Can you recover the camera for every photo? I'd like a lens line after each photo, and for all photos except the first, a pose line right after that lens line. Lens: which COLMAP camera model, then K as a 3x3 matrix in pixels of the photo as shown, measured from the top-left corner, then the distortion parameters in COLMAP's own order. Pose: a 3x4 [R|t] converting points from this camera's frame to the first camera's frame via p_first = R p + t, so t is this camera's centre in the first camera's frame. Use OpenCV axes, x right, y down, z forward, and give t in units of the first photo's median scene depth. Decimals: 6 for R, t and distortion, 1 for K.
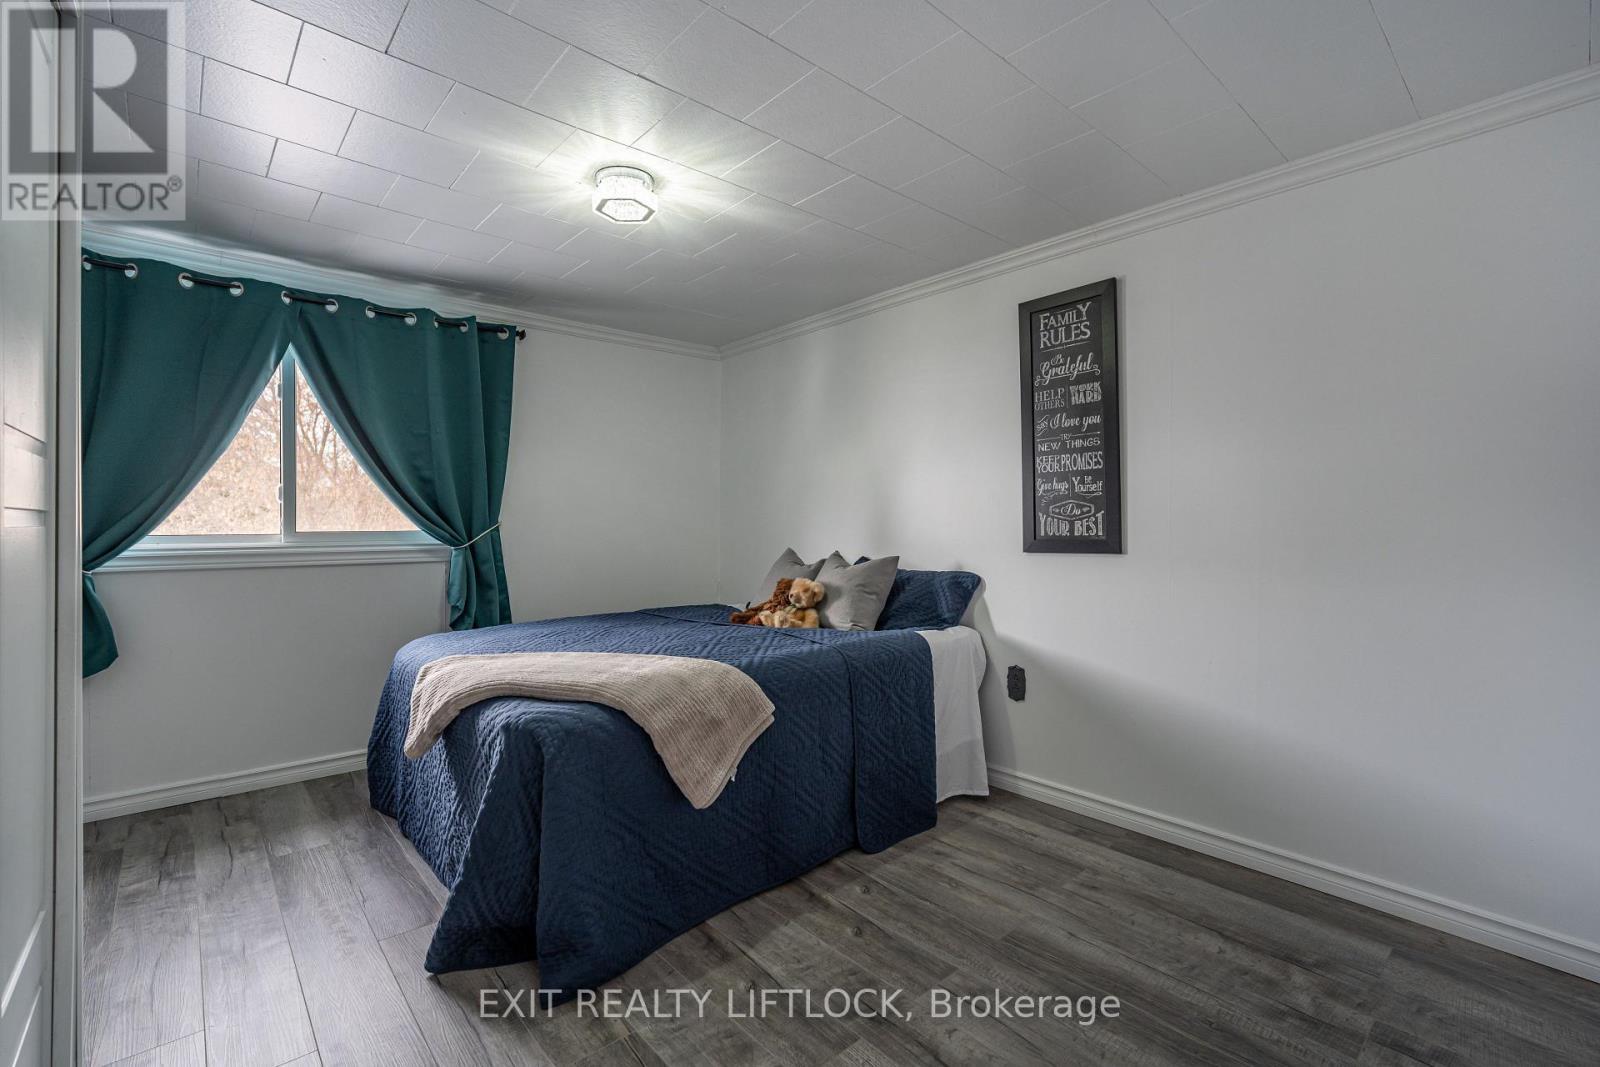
lens RADIAL K [[689.7, 0, 793.0], [0, 689.7, 531.4], [0, 0, 1]] dist [0.001637, 0.000149]
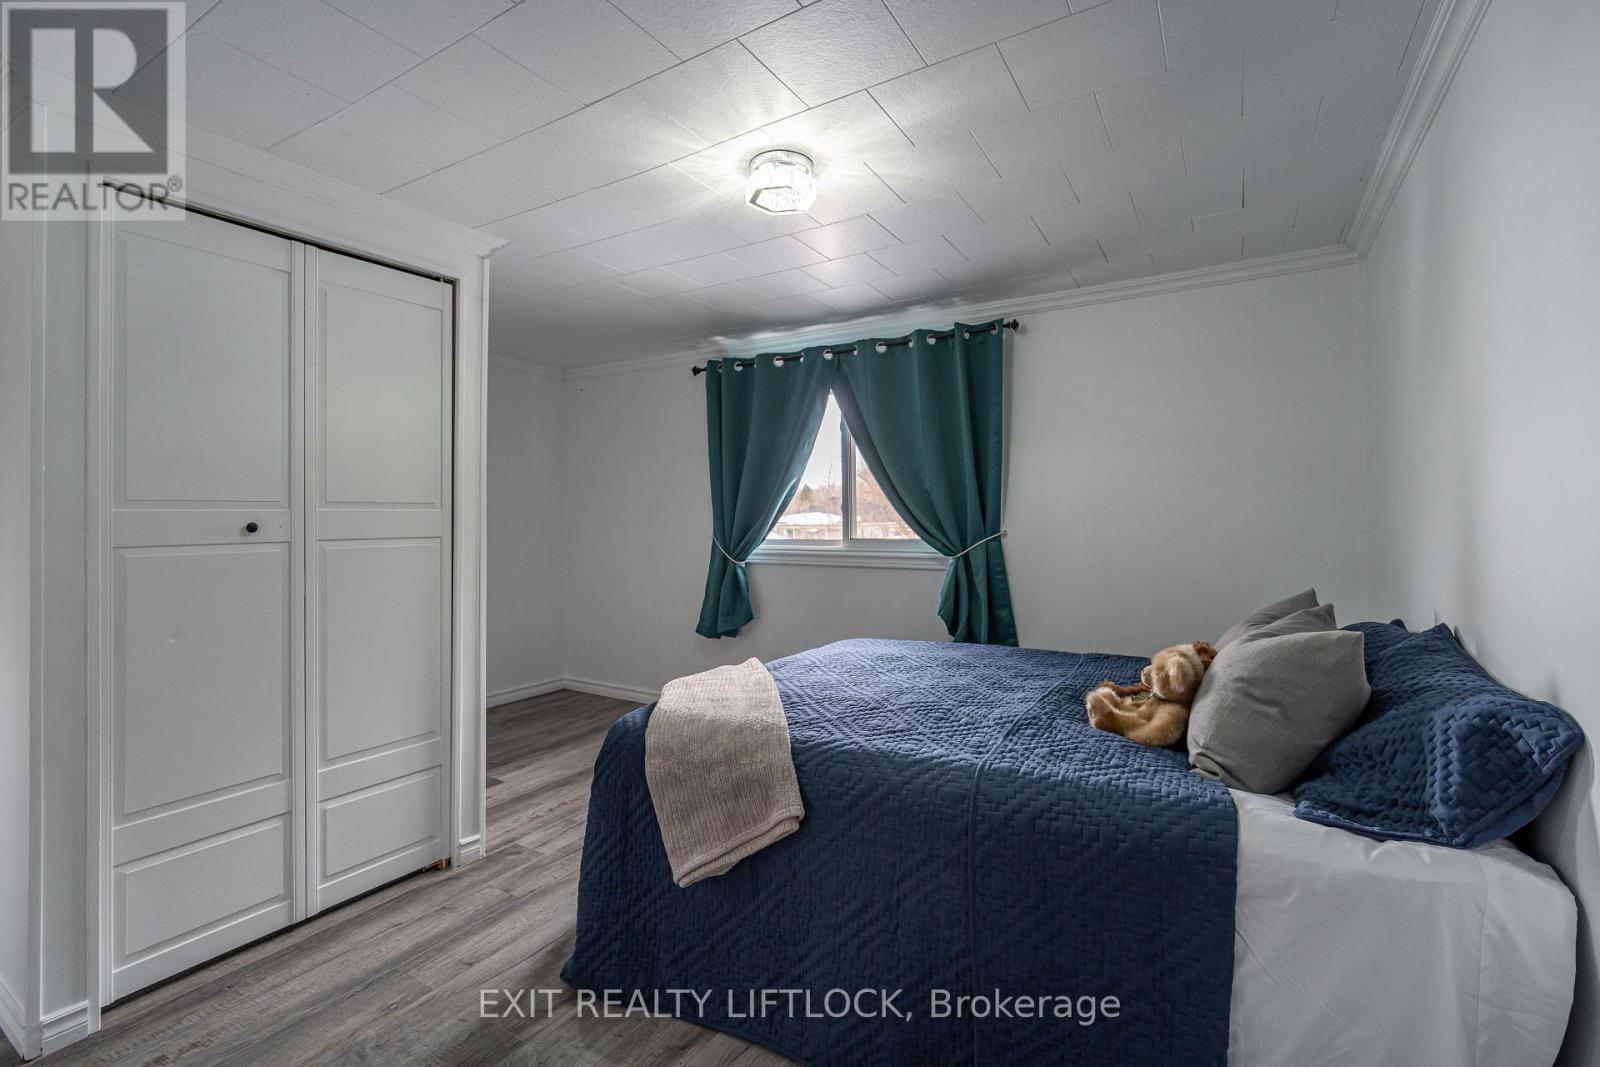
lens RADIAL K [[689.7, 0, 803.6], [0, 689.7, 523.1], [0, 0, 1]] dist [0.001637, 0.000149]
pose [[0.334811, 0.006566, -0.942262, 0.407792], [-0.008589, 0.999955, 0.003916, -0.029240], [0.942246, 0.006782, 0.334852, 0.485296]]
